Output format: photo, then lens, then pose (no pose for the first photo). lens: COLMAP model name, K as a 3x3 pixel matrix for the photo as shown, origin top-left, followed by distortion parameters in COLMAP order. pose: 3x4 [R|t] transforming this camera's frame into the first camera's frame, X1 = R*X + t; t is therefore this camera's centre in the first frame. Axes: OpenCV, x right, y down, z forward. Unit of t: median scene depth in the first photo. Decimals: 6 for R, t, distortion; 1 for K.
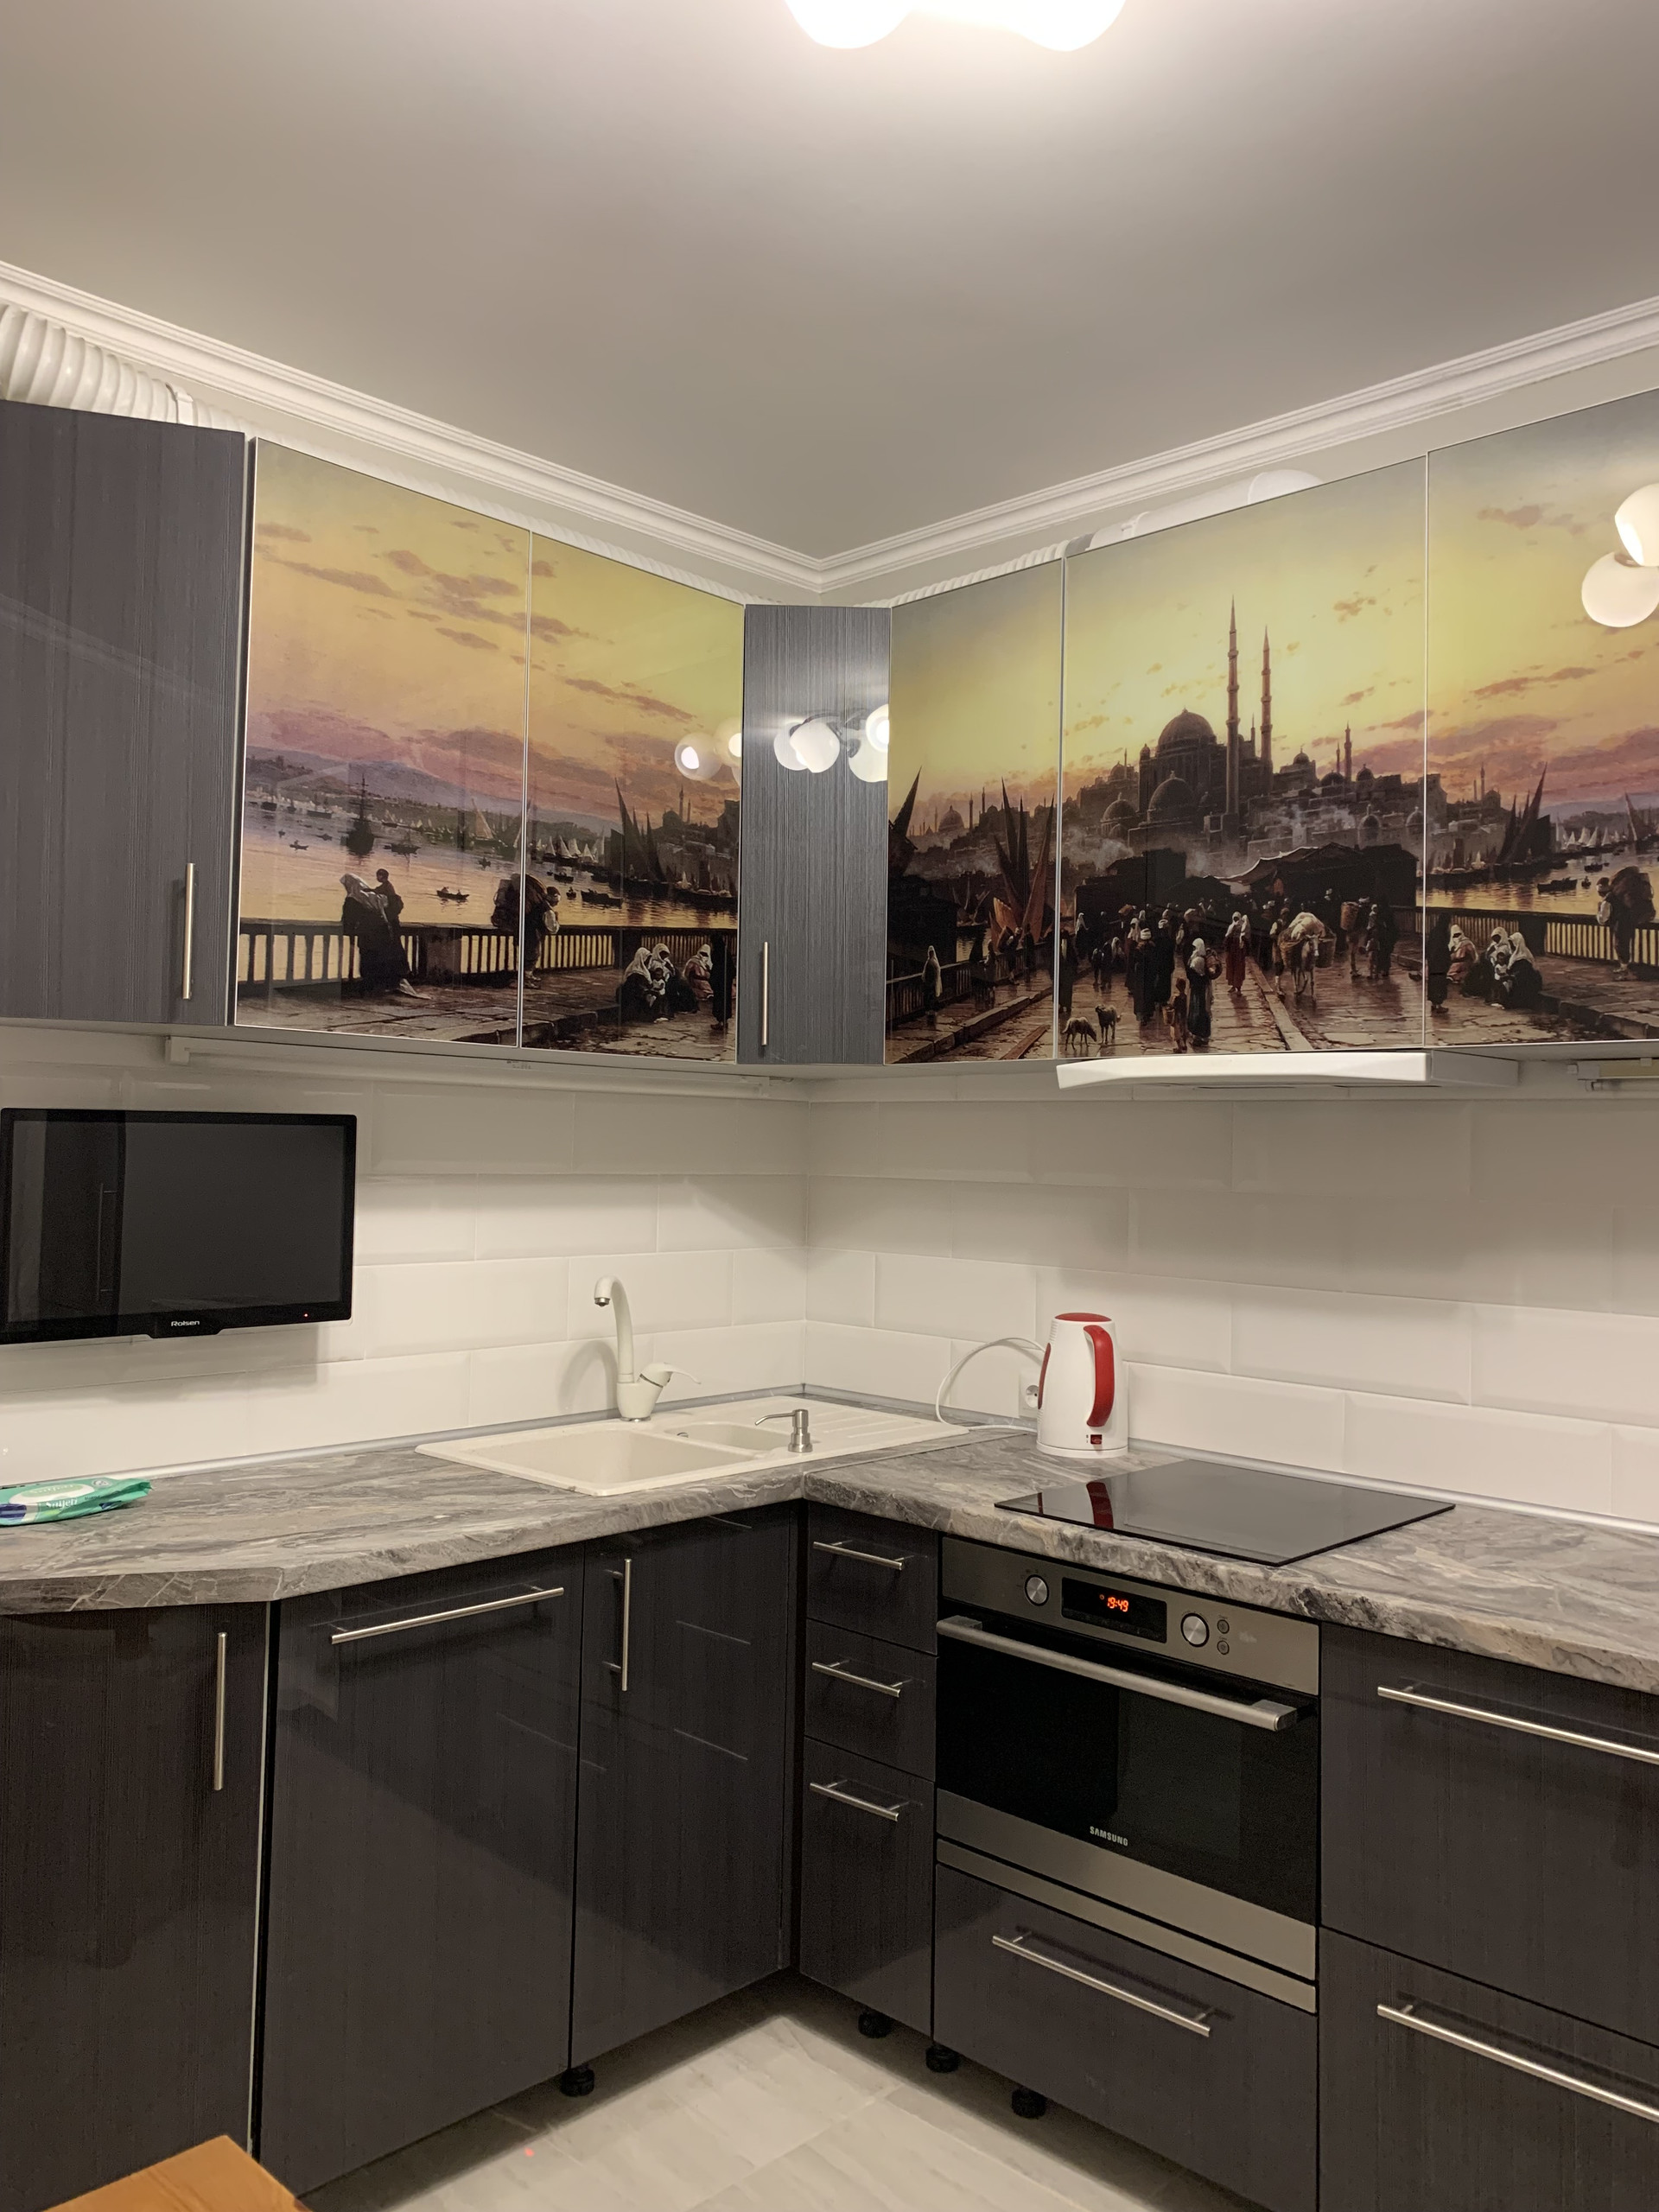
lens RADIAL K [[1675.3, 0, 819.6], [0, 1675.3, 1109.9], [0, 0, 1]] dist [-0.002799, -0.016324]
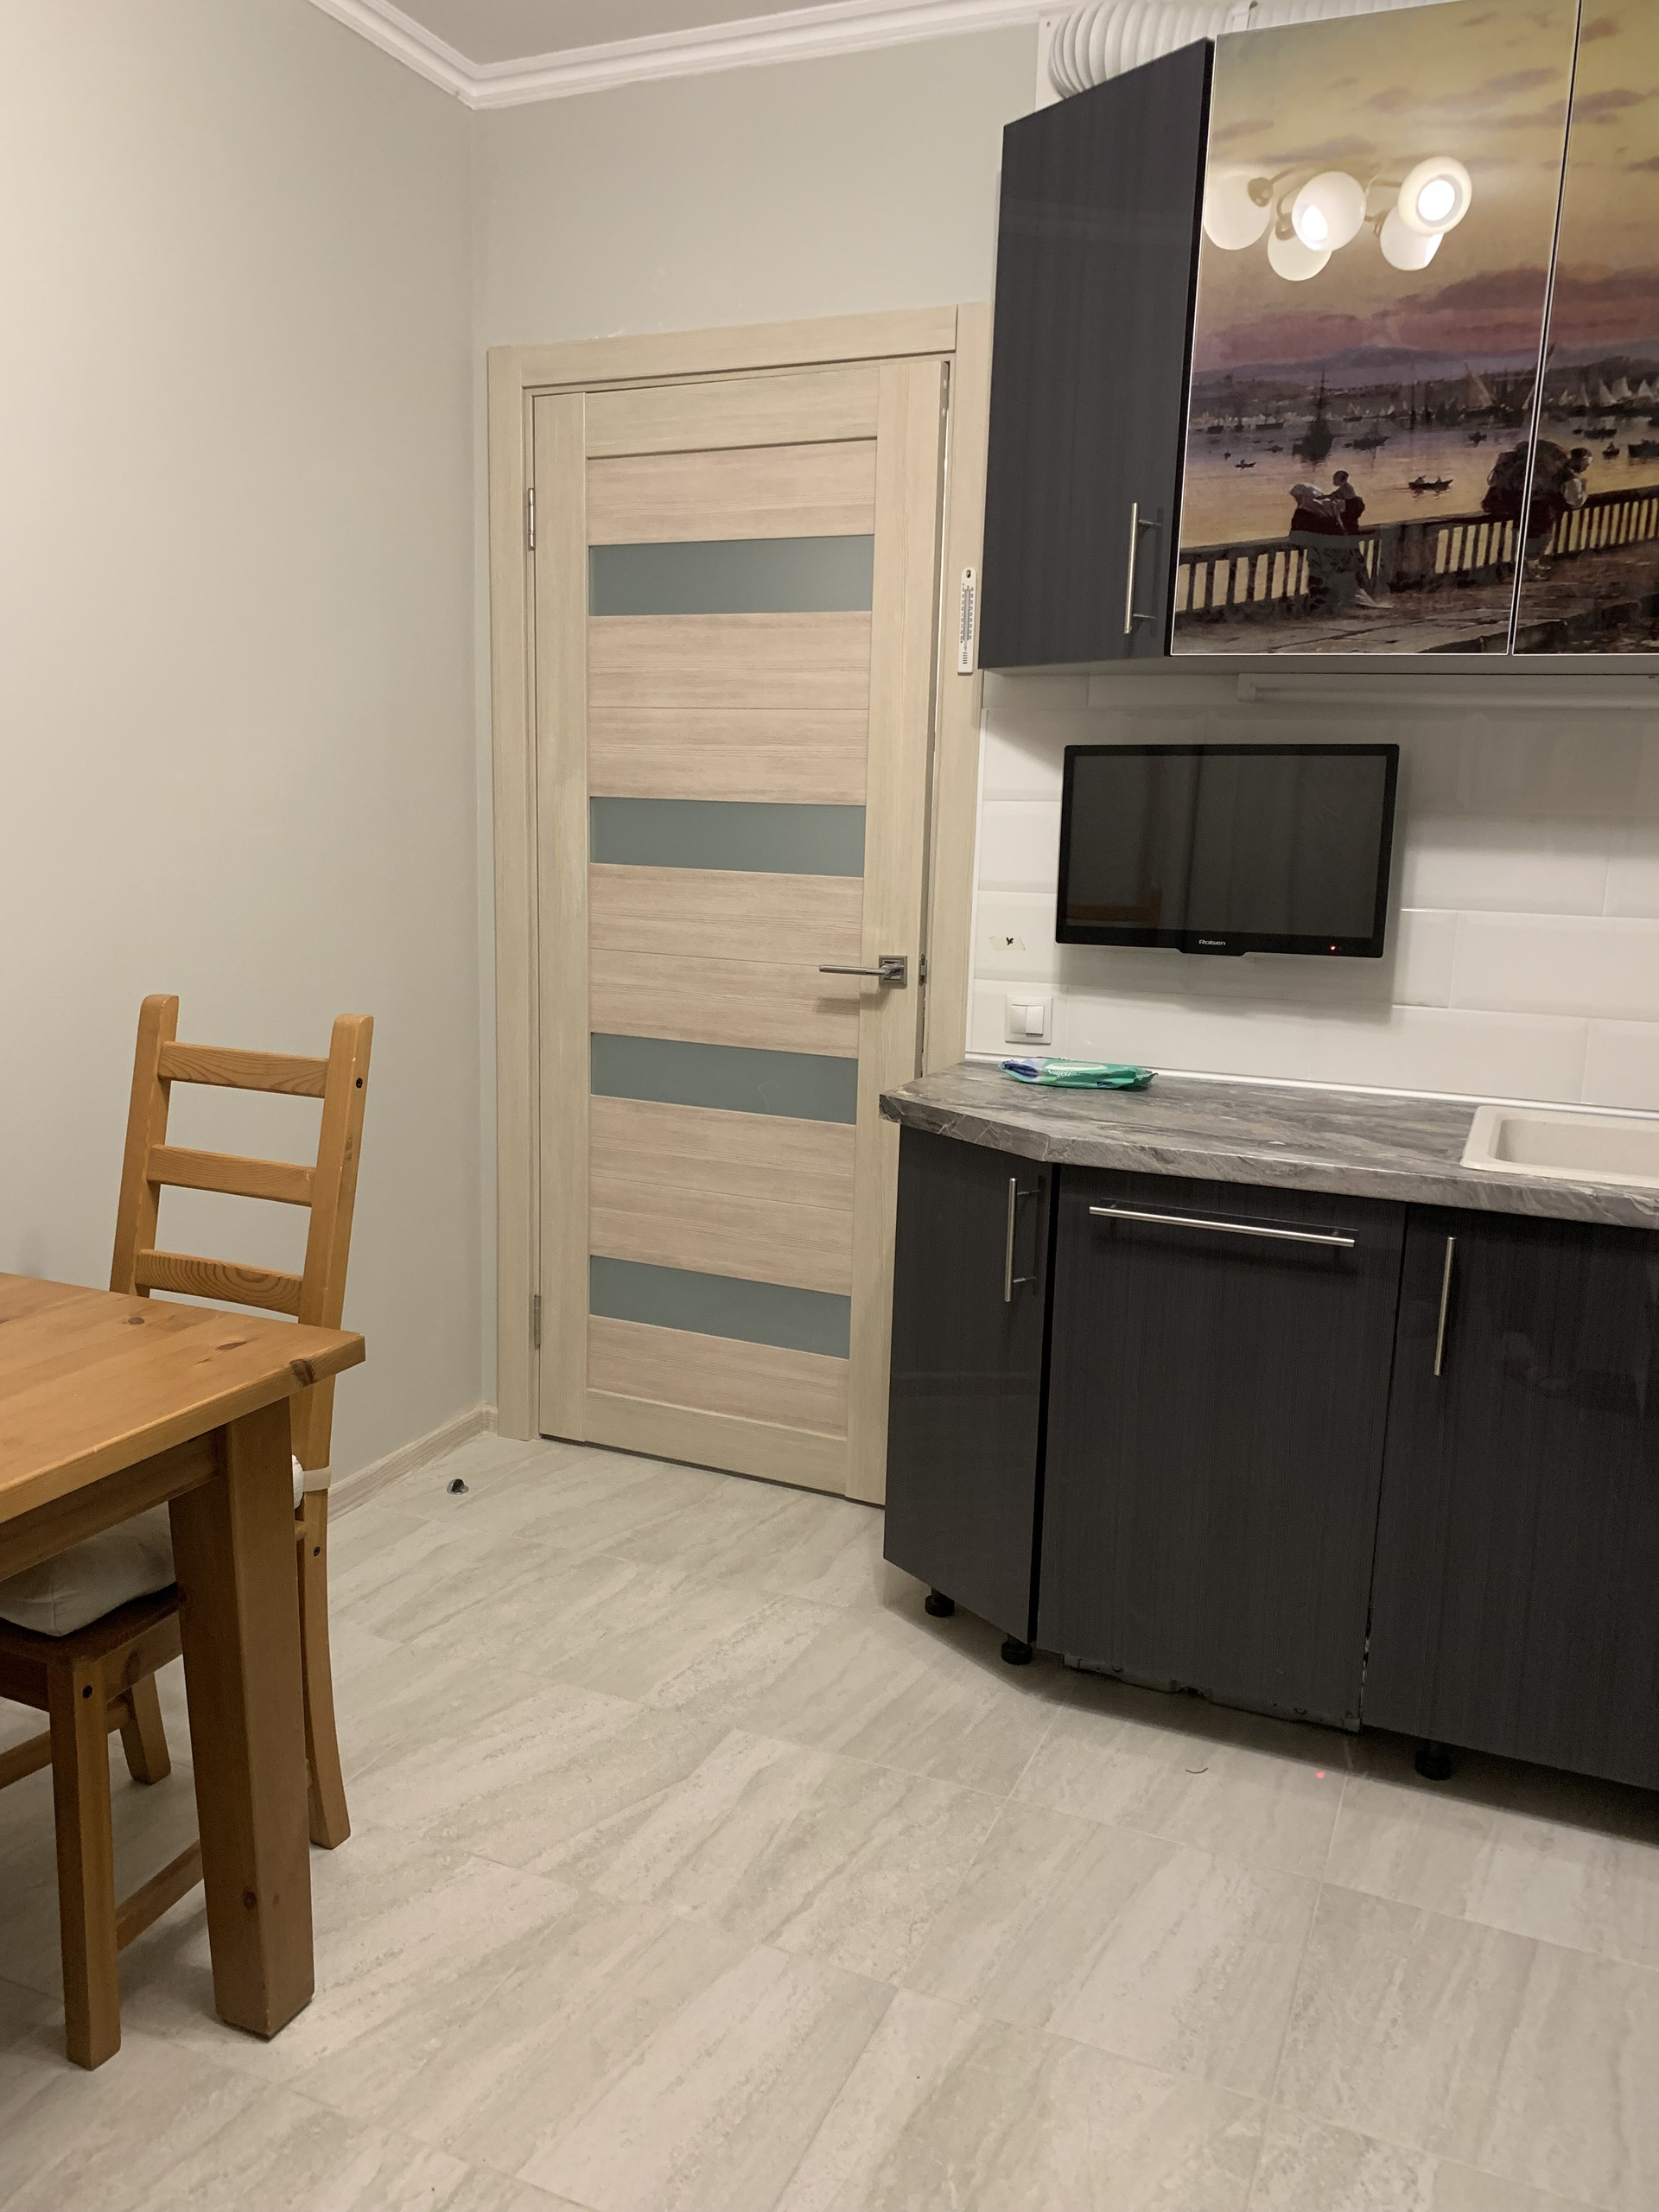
lens RADIAL K [[1687.0, 0, 825.6], [0, 1687.0, 1107.8], [0, 0, 1]] dist [0.013303, 0.003312]
pose [[0.349990, 0.154887, -0.923860, 0.566068], [-0.000756, 0.986282, 0.165066, 0.052140], [0.936753, -0.057073, 0.345306, 0.374105]]
